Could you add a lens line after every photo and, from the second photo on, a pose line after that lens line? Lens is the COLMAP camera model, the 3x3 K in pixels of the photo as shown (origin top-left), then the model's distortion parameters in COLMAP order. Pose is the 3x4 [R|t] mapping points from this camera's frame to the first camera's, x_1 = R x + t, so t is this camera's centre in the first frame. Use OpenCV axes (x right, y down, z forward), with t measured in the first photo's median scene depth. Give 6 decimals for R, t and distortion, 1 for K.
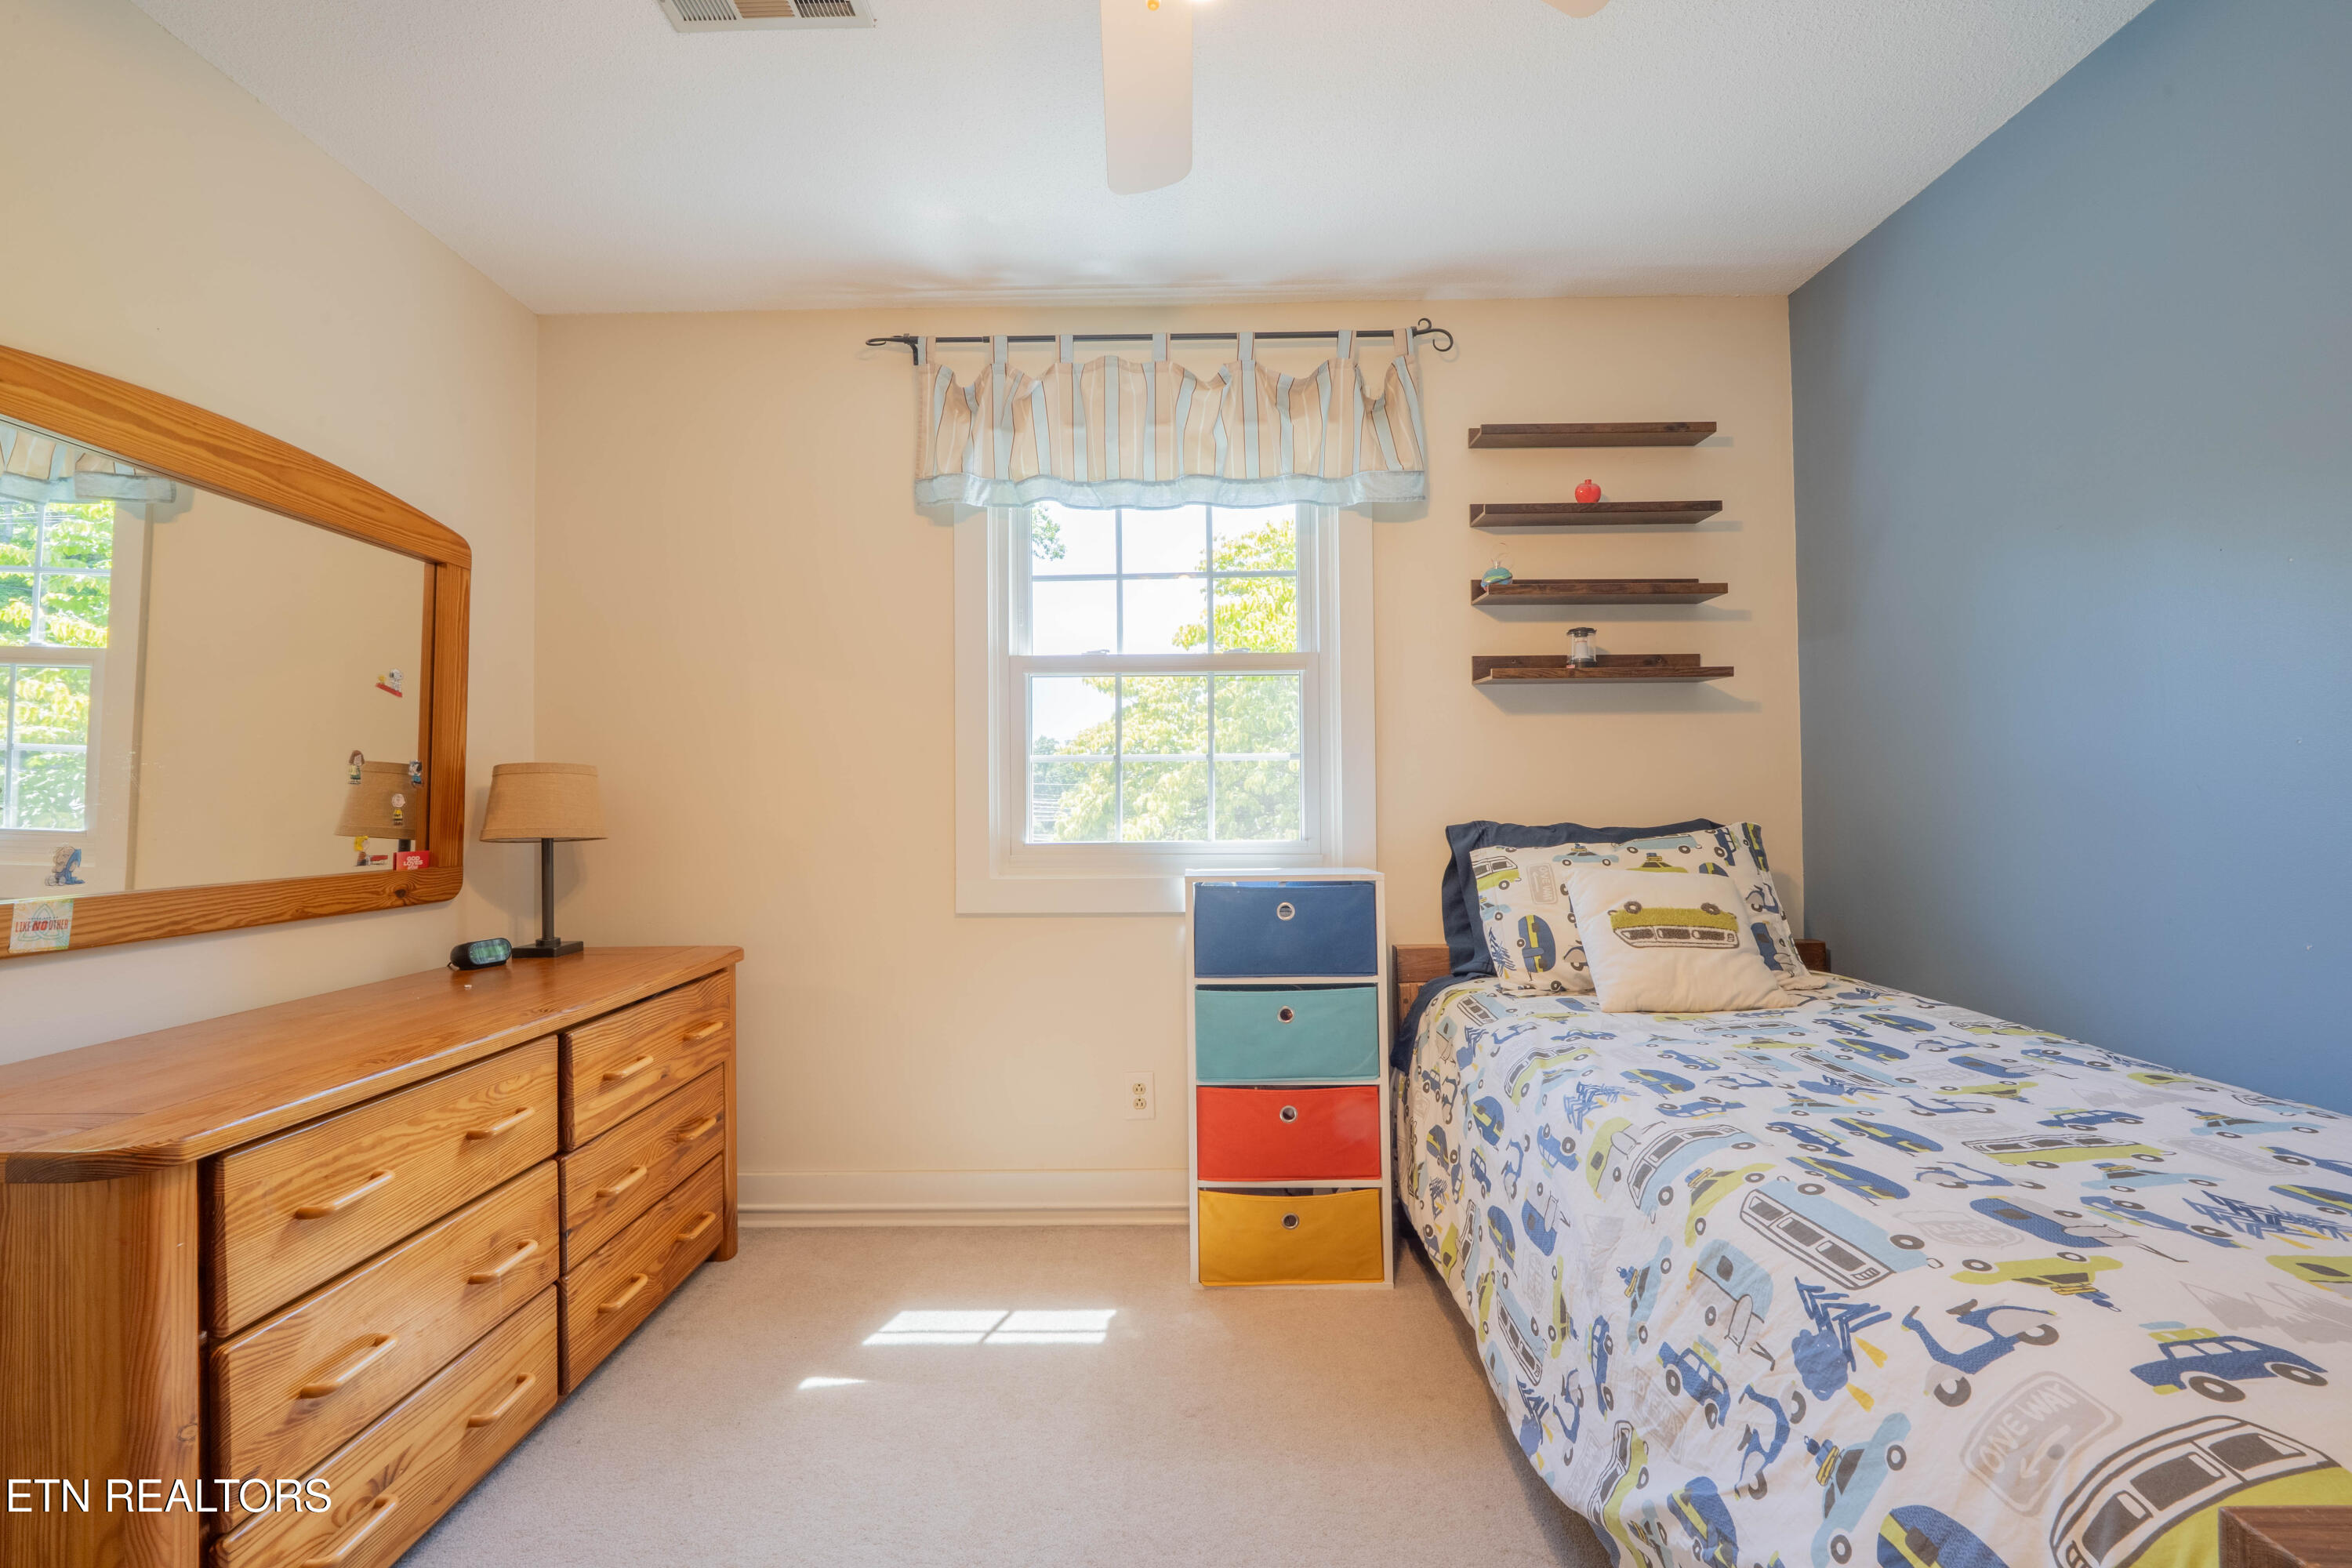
lens RADIAL K [[963.6, 0, 1167.7], [0, 963.6, 782.6], [0, 0, 1]] dist [-0.001250, -0.002585]
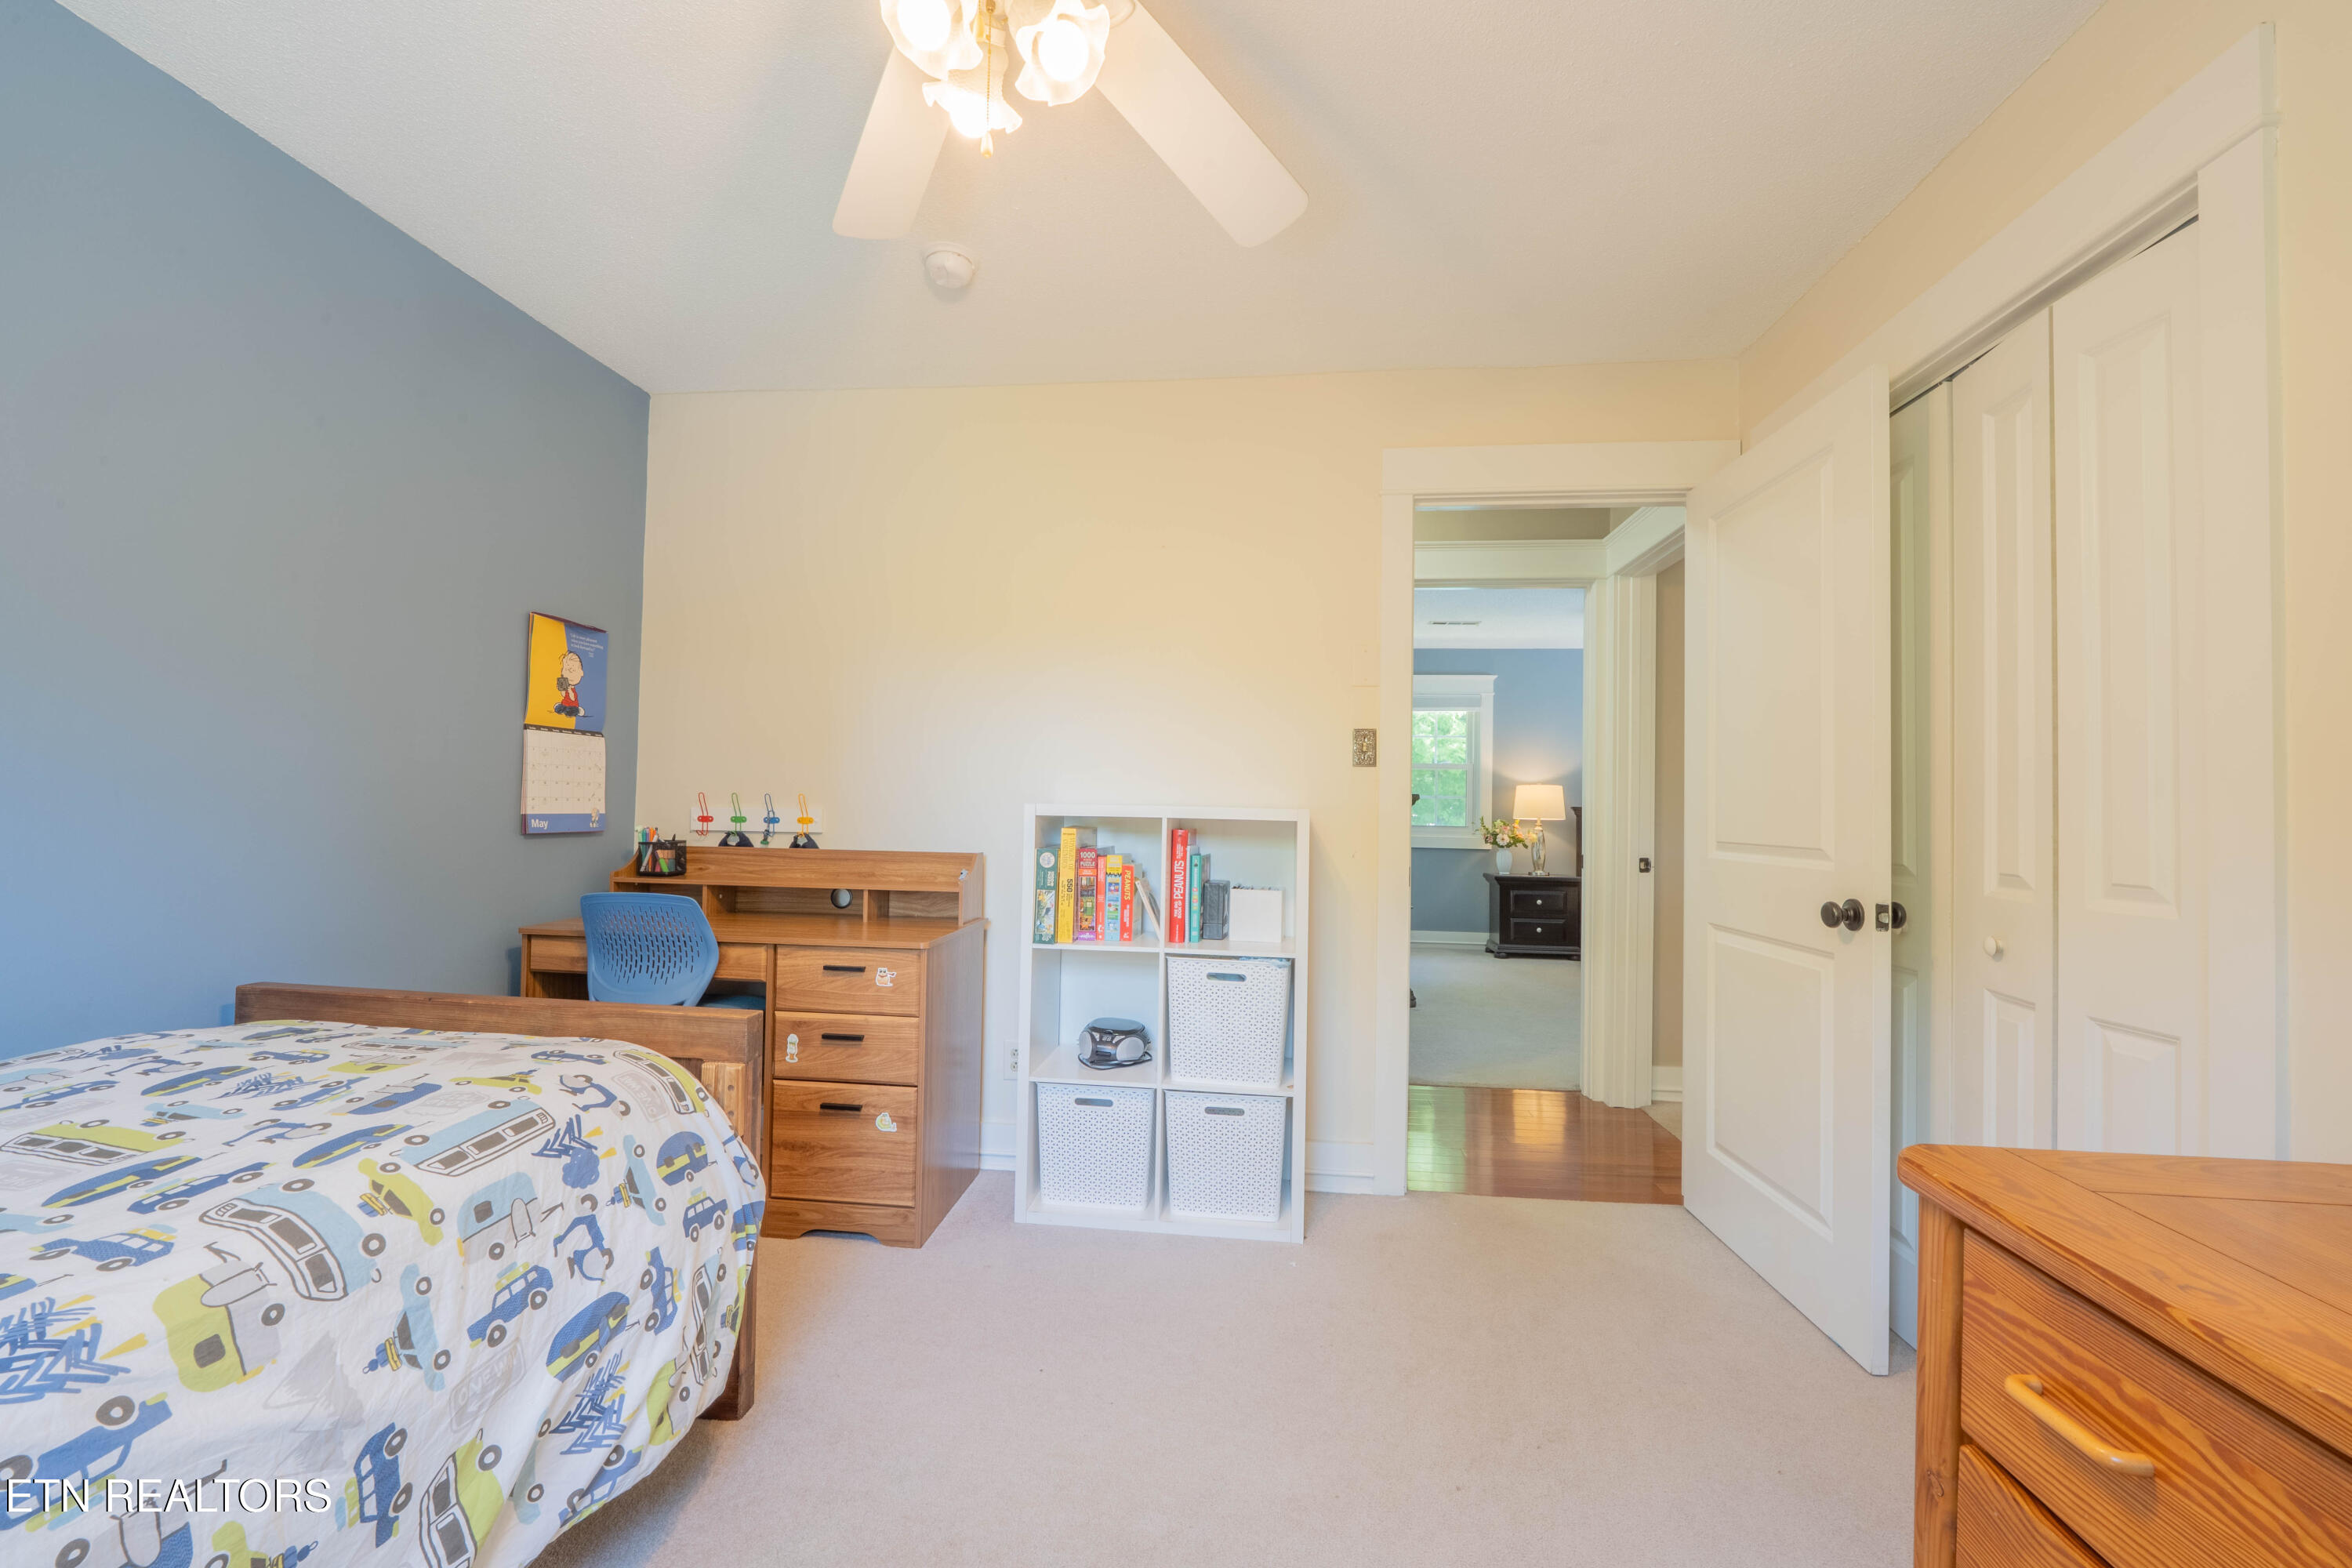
lens RADIAL K [[963.6, 0, 1167.7], [0, 963.6, 782.6], [0, 0, 1]] dist [-0.001250, -0.002585]
pose [[-0.994275, -0.004820, 0.106746, -0.353591], [-0.009714, 0.998923, -0.045375, 0.030461], [-0.106412, -0.046152, -0.993250, 2.022911]]
